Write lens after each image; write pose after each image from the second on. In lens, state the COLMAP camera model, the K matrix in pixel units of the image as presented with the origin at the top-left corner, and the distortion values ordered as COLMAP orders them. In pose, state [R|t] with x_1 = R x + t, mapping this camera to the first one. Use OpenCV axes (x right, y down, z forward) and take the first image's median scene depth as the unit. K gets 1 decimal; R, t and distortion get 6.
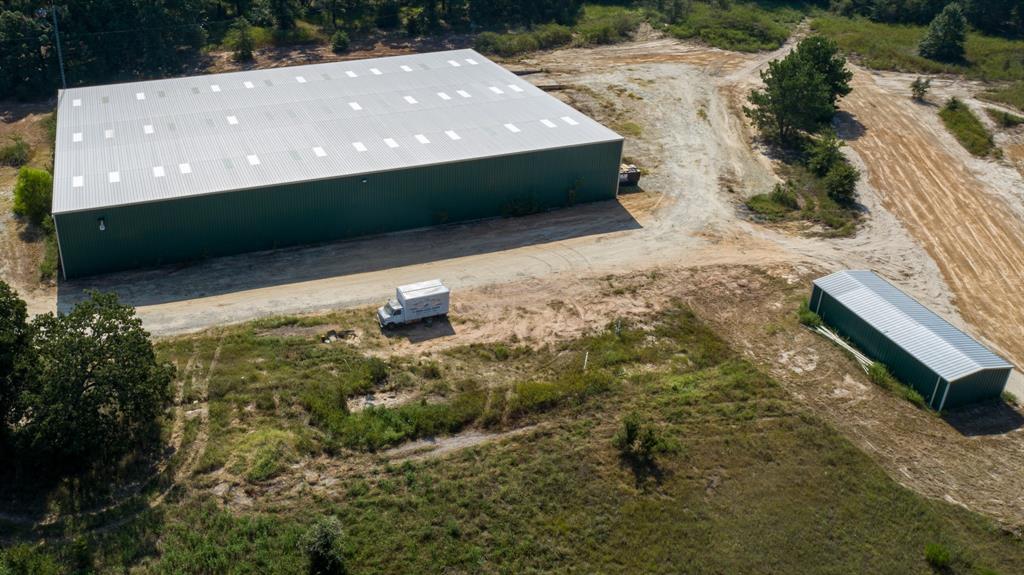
lens RADIAL K [[924.8, 0, 386.1], [0, 924.8, 215.9], [0, 0, 1]] dist [-0.004812, 0.005945]
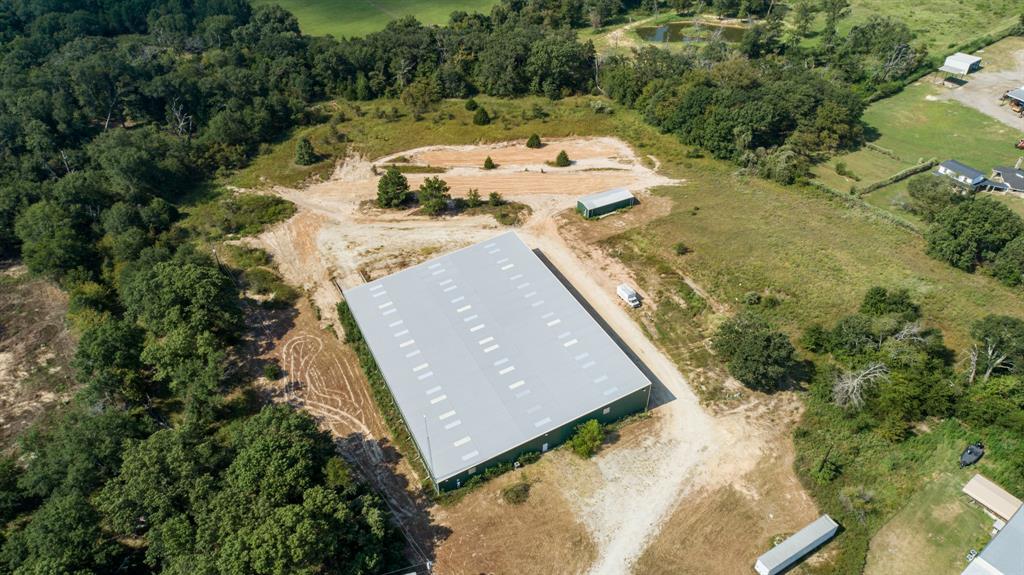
lens RADIAL K [[711.8, 0, 508.1], [0, 711.8, 288.2], [0, 0, 1]] dist [-0.010507, 0.003709]
pose [[-0.170681, -0.598581, 0.782668, -1.397801], [0.472024, 0.647574, 0.598199, -1.215257], [-0.864905, 0.471539, 0.172016, 0.892143]]
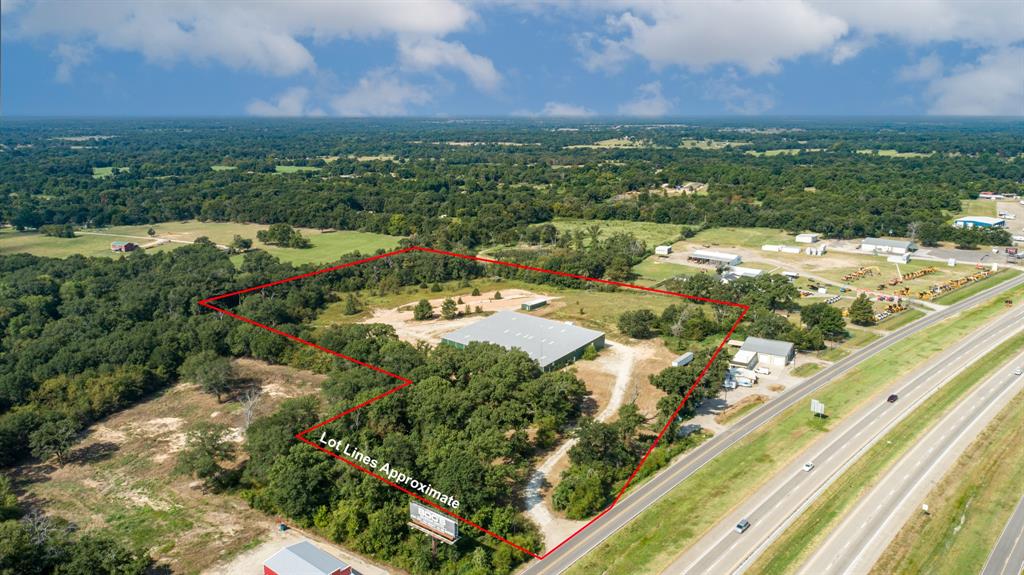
lens RADIAL K [[738.0, 0, 519.7], [0, 738.0, 289.1], [0, 0, 1]] dist [-0.007231, 0.001009]
pose [[-0.546230, -0.194602, 0.814716, -3.131831], [0.395477, 0.797492, 0.455637, -2.060948], [-0.738397, 0.571084, -0.358653, 2.523276]]
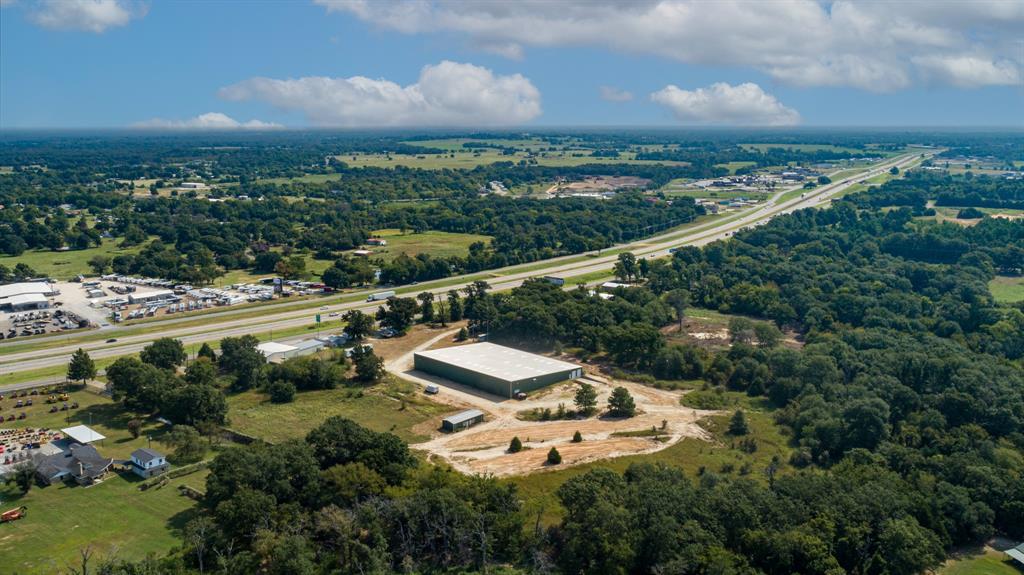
lens RADIAL K [[857.6, 0, 512.0], [0, 857.6, 287.5], [0, 0, 1]] dist [-0.031010, -0.005251]
pose [[0.488754, 0.171701, -0.855359, 3.482342], [-0.414982, 0.908177, -0.054817, -0.265973], [0.767405, 0.381750, 0.515128, -0.964243]]
